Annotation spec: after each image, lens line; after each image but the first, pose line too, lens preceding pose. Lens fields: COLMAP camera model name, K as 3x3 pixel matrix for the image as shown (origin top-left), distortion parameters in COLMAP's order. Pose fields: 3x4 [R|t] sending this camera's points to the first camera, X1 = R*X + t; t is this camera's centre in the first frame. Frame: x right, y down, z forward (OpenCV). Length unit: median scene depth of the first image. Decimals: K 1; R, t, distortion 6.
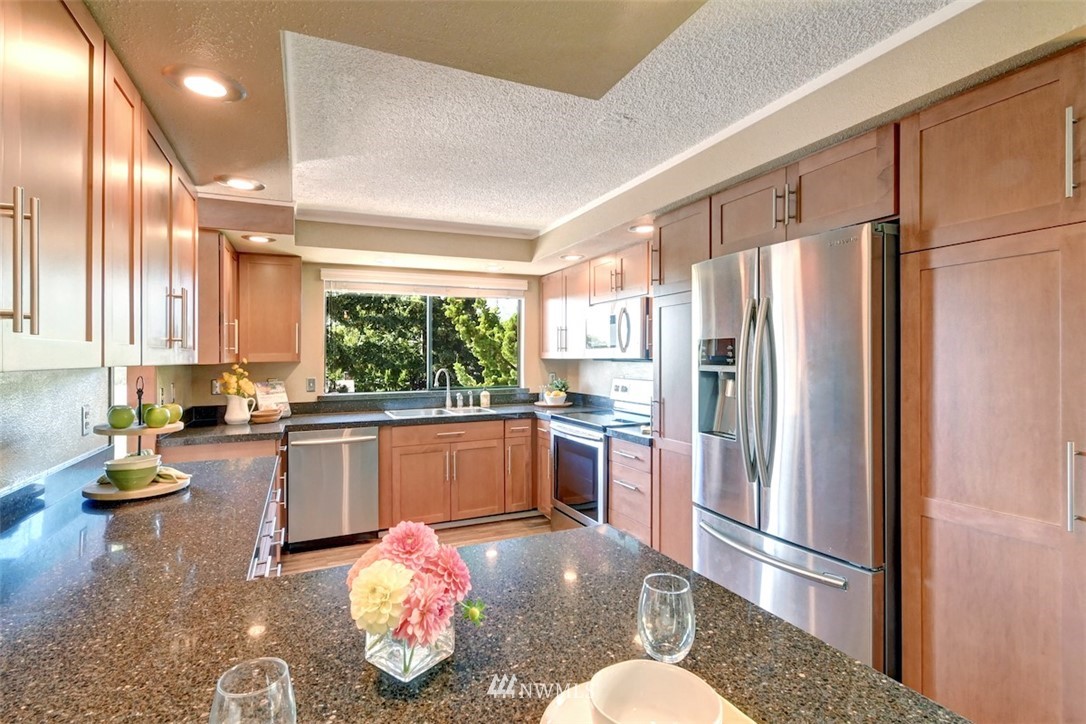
lens RADIAL K [[519.2, 0, 546.5], [0, 519.2, 338.7], [0, 0, 1]] dist [0.004857, 0.000272]
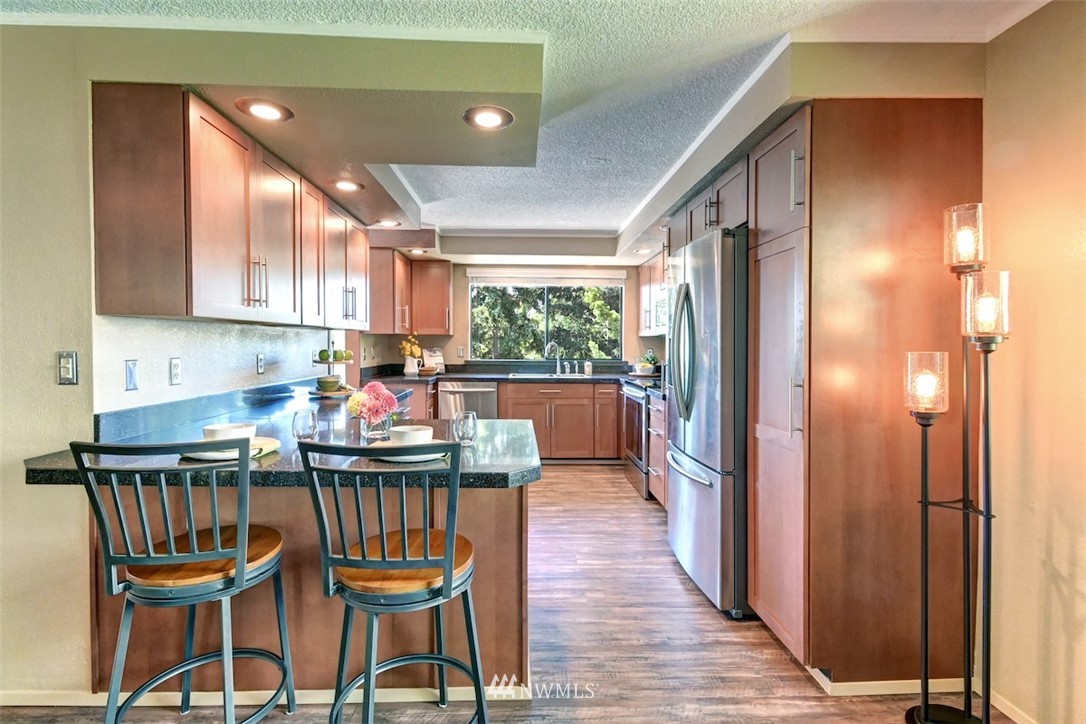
lens RADIAL K [[519.2, 0, 546.5], [0, 519.2, 338.7], [0, 0, 1]] dist [0.004857, 0.000272]
pose [[0.923871, 0.012439, -0.382502, 0.310950], [-0.002932, 0.999672, 0.025430, 0.017820], [0.382693, -0.022372, 0.923605, -0.210708]]
